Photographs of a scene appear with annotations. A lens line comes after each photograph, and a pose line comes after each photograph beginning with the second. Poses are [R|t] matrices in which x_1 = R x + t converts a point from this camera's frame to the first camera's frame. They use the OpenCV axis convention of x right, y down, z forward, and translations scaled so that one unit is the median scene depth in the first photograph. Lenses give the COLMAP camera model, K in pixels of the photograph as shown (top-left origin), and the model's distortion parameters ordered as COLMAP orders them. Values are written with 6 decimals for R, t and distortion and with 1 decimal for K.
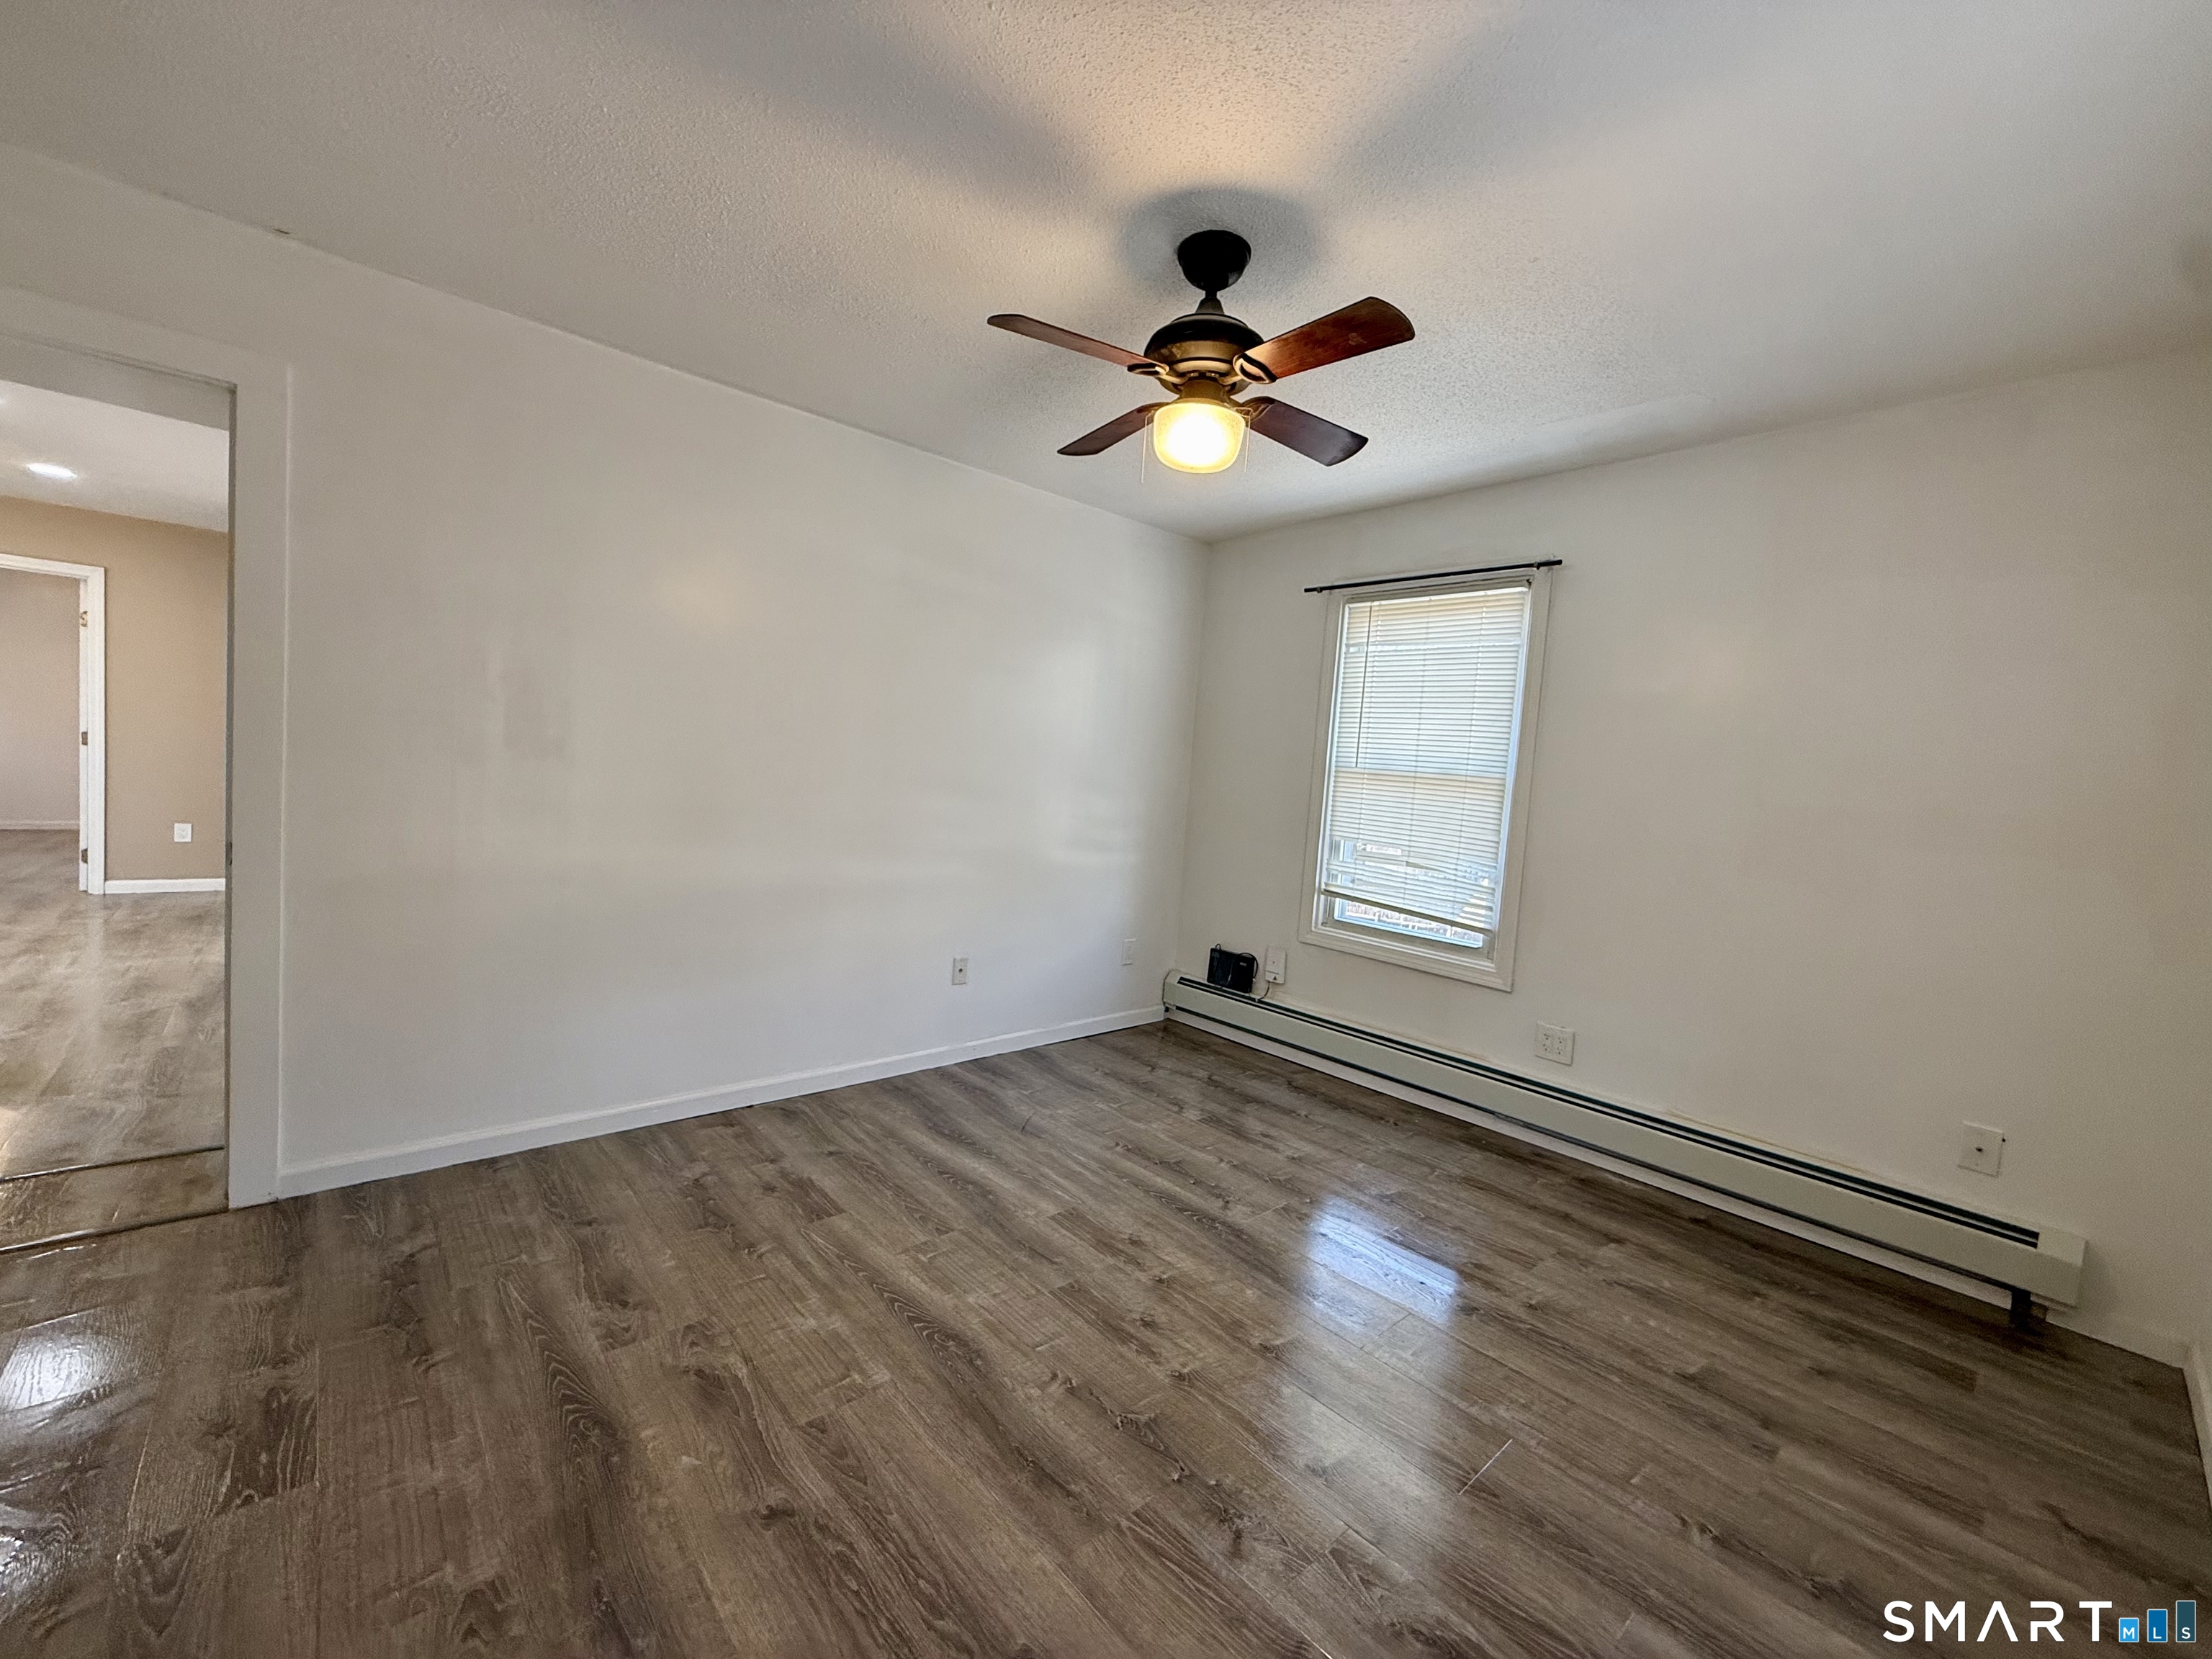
lens RADIAL K [[878.8, 0, 1103.0], [0, 878.8, 827.4], [0, 0, 1]] dist [0.000491, -0.000003]
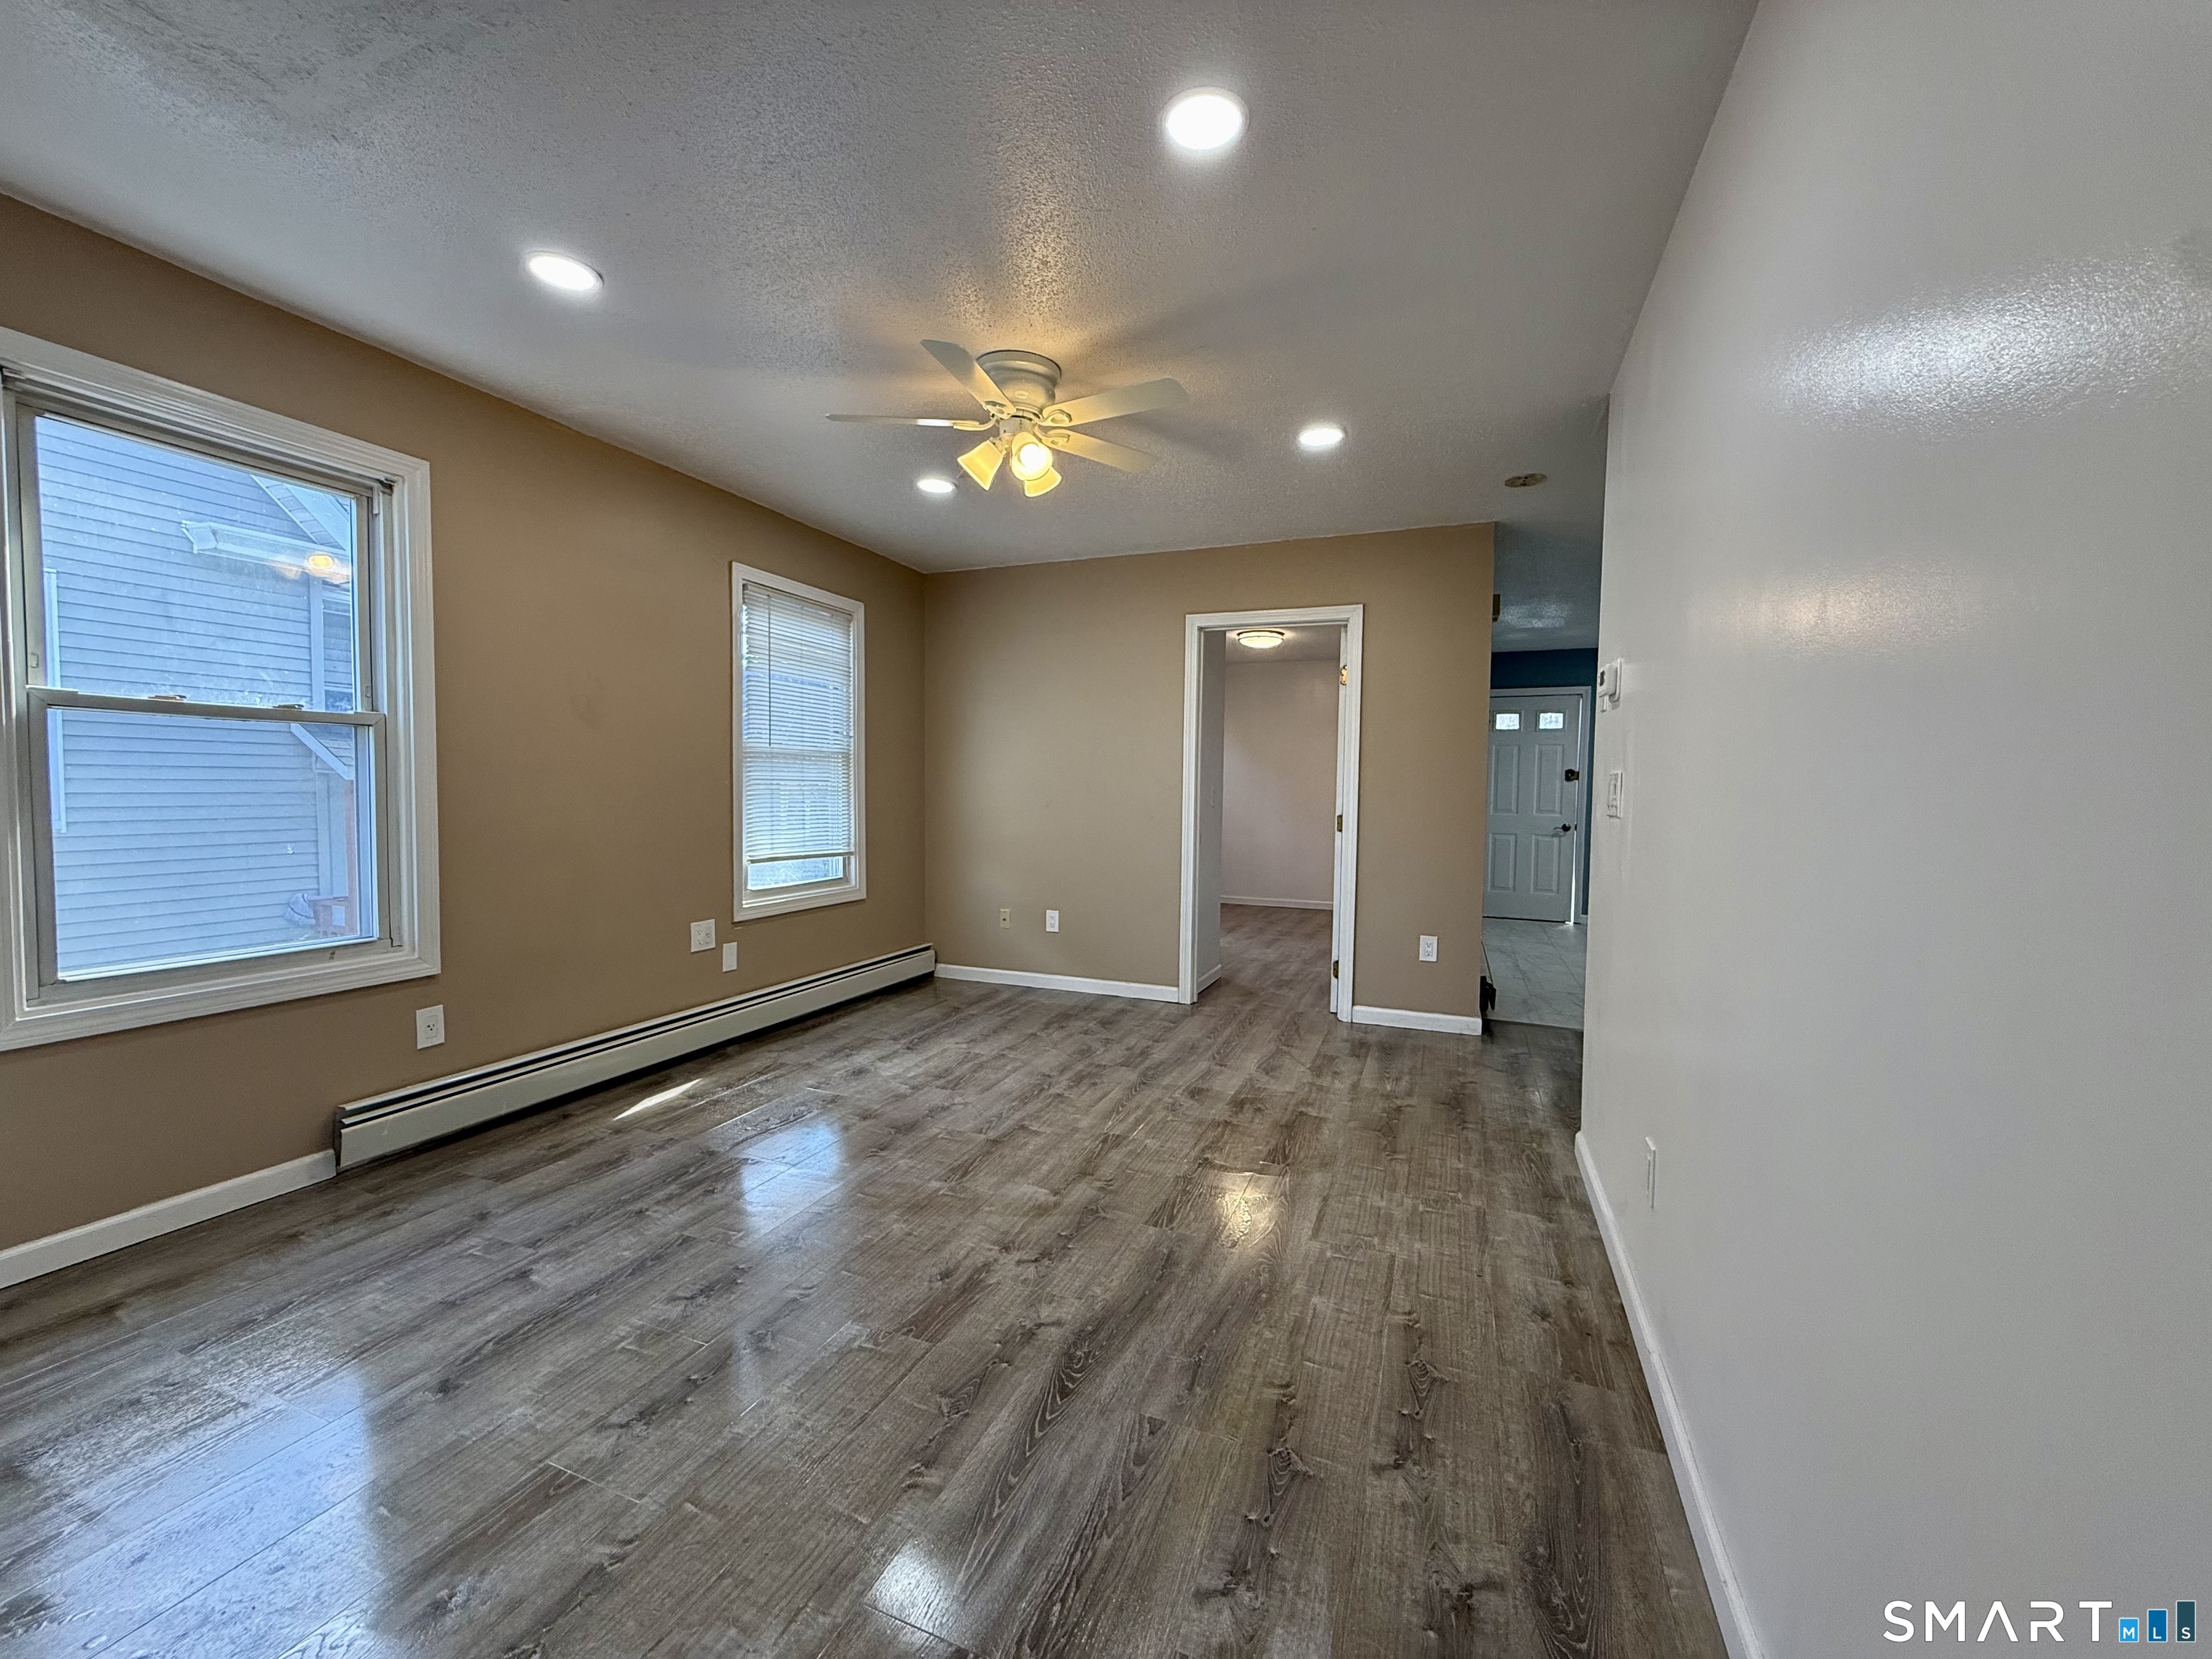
lens RADIAL K [[878.8, 0, 1103.0], [0, 878.8, 827.4], [0, 0, 1]] dist [0.000491, -0.000003]
pose [[0.437229, -0.025509, -0.898988, -0.533453], [-0.043245, 0.997845, -0.049346, -0.047950], [0.898310, 0.060453, 0.435184, 0.457701]]
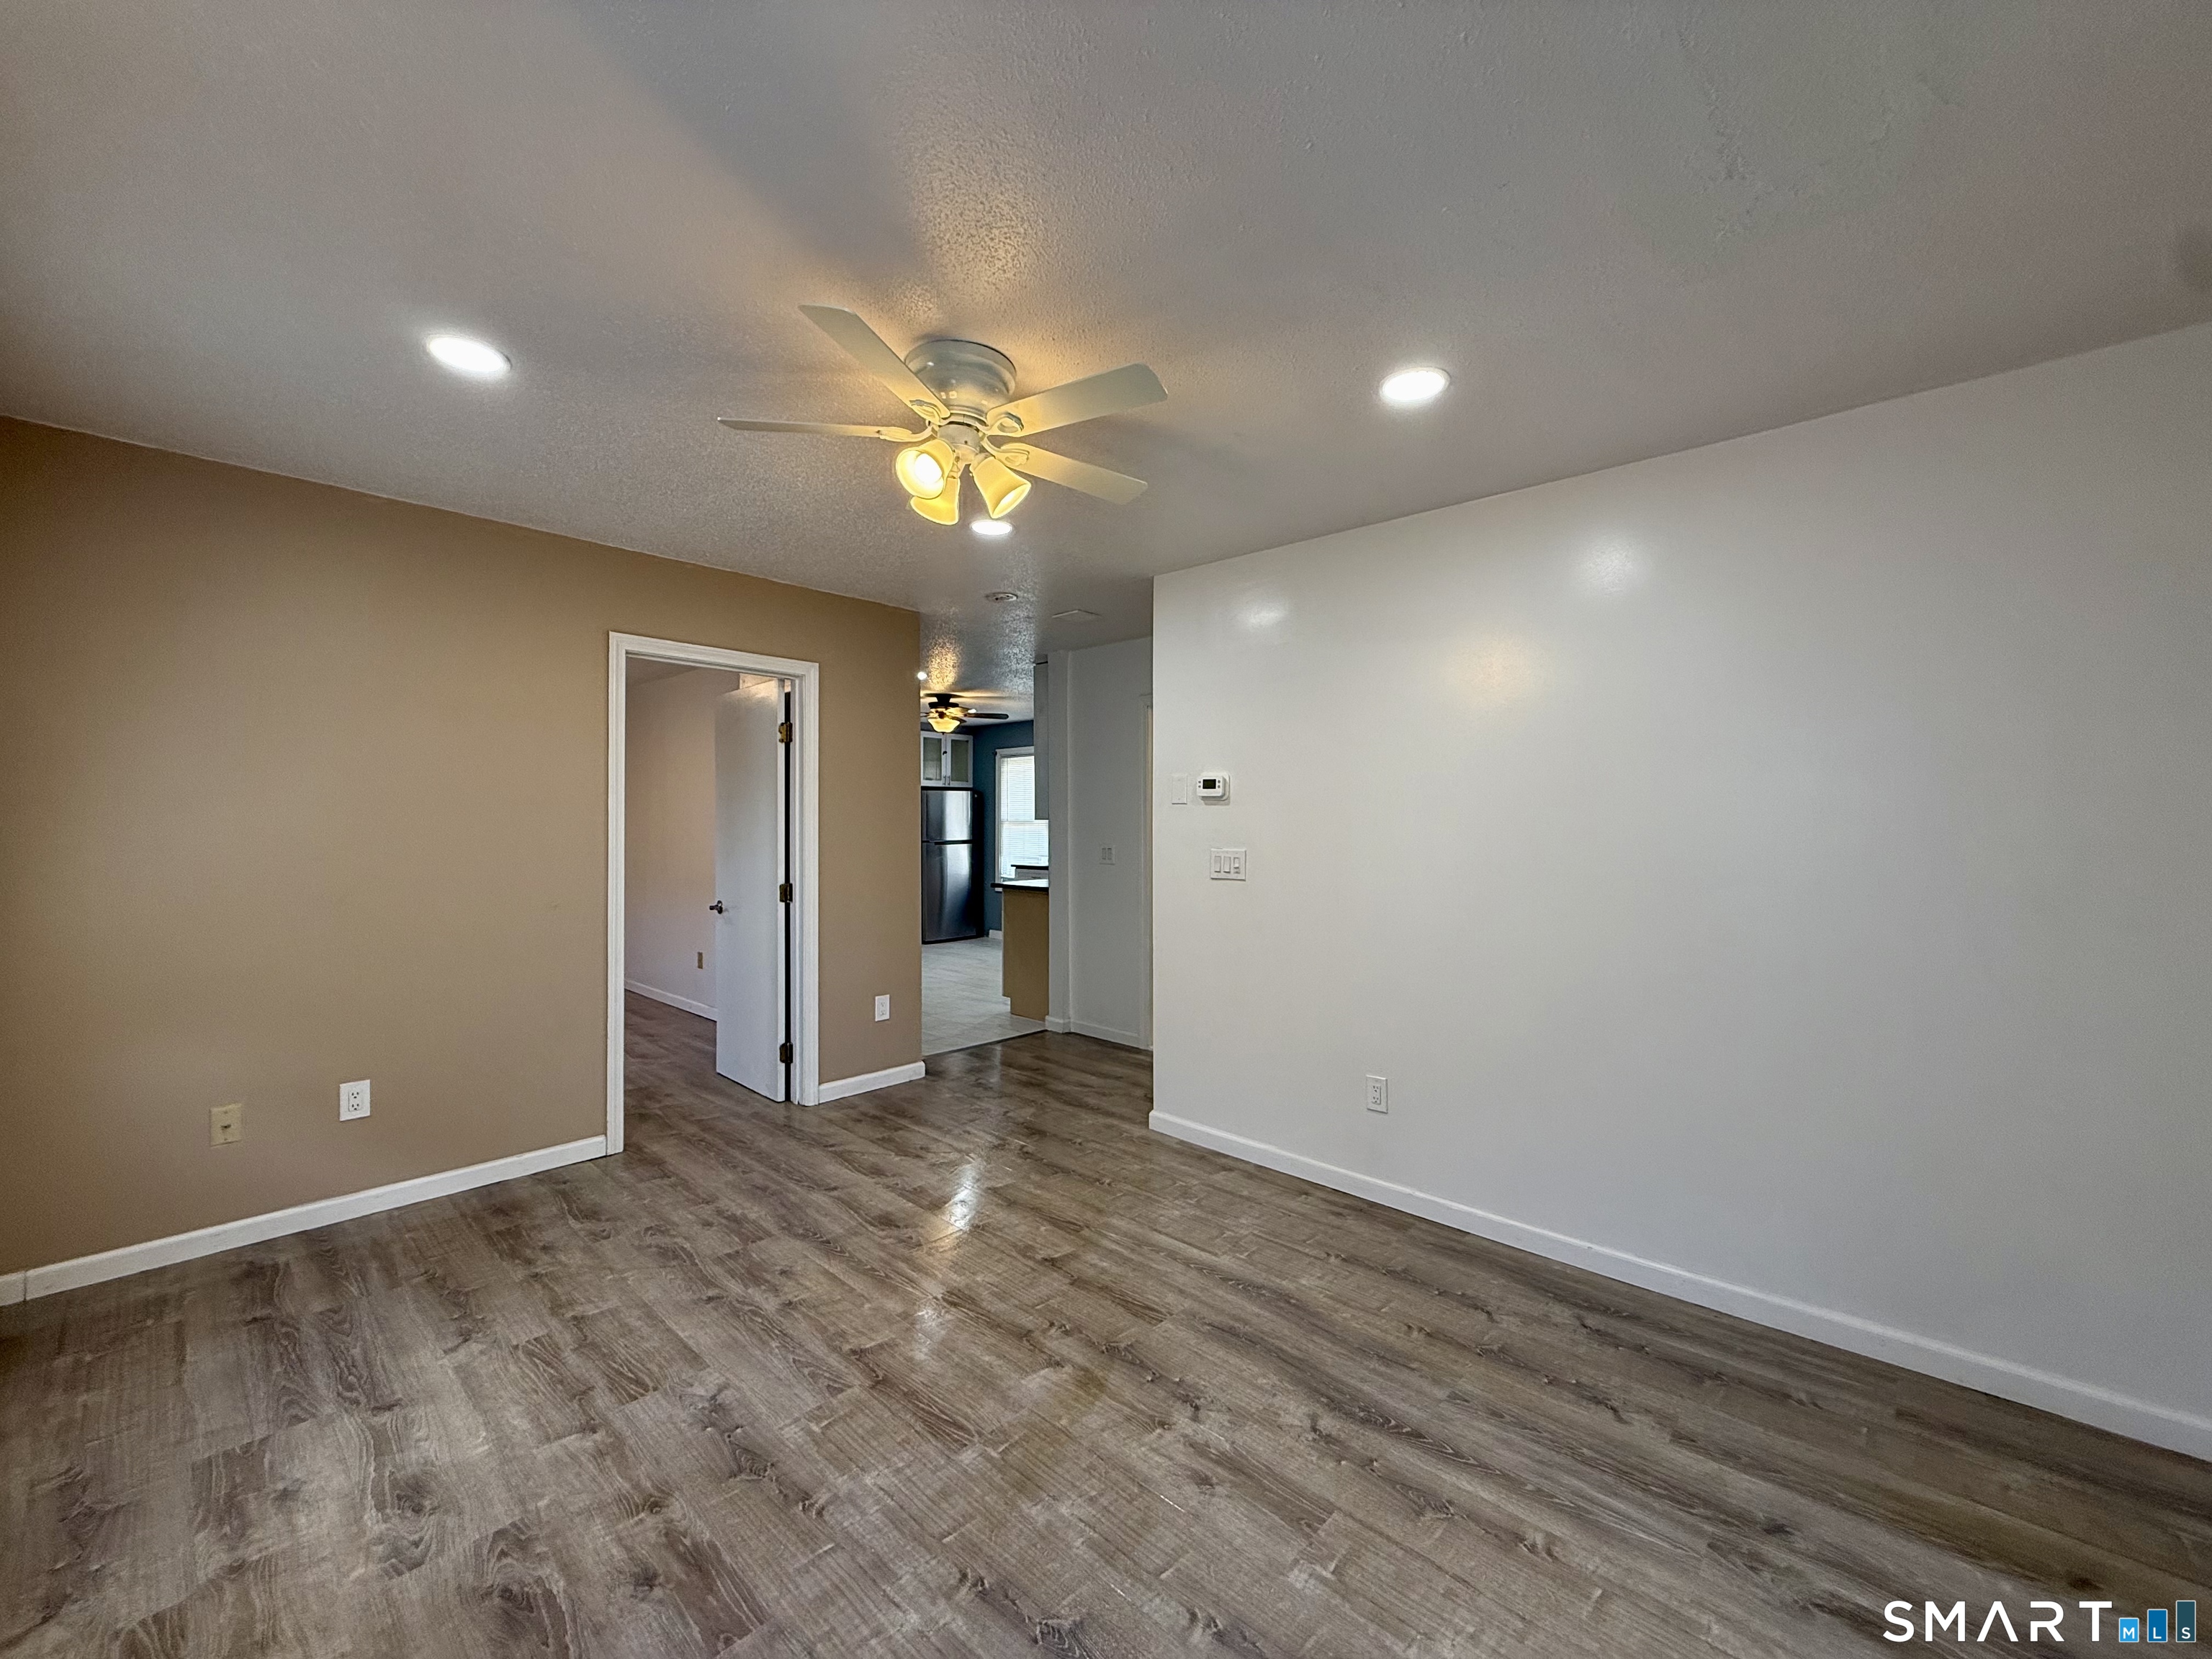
lens RADIAL K [[878.8, 0, 1103.0], [0, 878.8, 827.4], [0, 0, 1]] dist [0.000491, -0.000003]
pose [[0.994060, -0.068596, 0.084497, -0.952820], [0.073876, 0.995398, -0.061030, -0.090644], [-0.079921, 0.066910, 0.994553, 0.243470]]
